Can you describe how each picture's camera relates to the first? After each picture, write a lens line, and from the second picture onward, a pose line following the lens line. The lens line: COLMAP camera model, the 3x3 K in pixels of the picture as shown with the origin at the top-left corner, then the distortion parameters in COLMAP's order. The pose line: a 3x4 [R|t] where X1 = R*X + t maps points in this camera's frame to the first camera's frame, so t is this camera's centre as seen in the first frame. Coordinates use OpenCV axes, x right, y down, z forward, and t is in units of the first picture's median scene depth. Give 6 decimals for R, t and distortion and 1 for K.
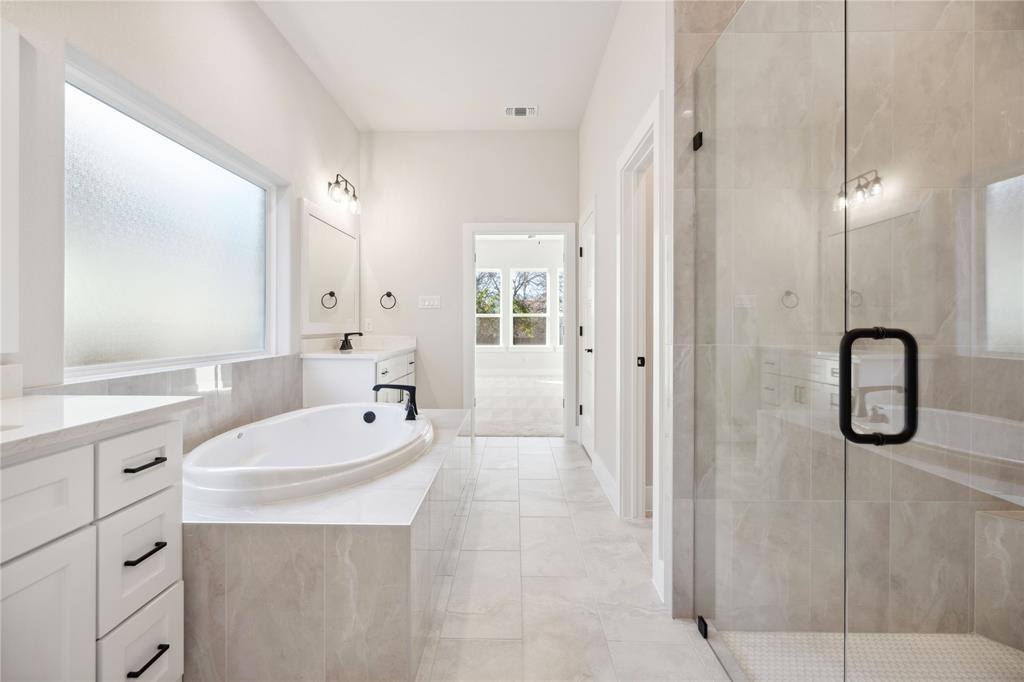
lens RADIAL K [[434.9, 0, 506.9], [0, 434.9, 333.7], [0, 0, 1]] dist [0.000154, -0.000359]
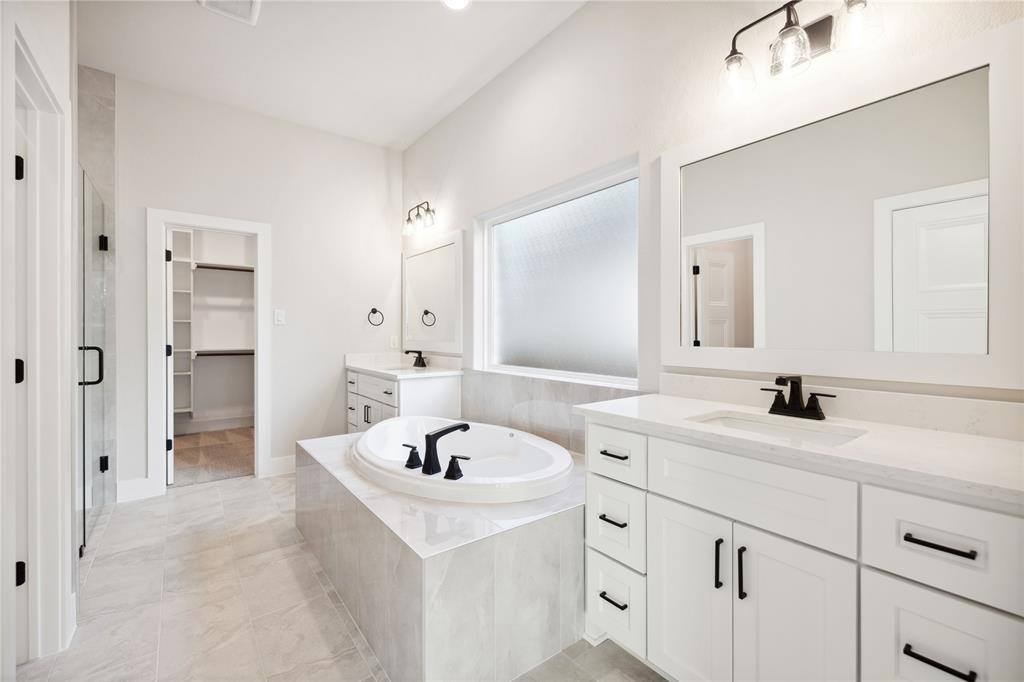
lens RADIAL K [[434.9, 0, 506.9], [0, 434.9, 333.7], [0, 0, 1]] dist [0.000154, -0.000359]
pose [[-0.784923, -0.001130, -0.619593, 0.217175], [-0.003564, 0.999990, 0.002692, -0.066199], [0.619583, 0.004321, -0.784919, 2.642443]]
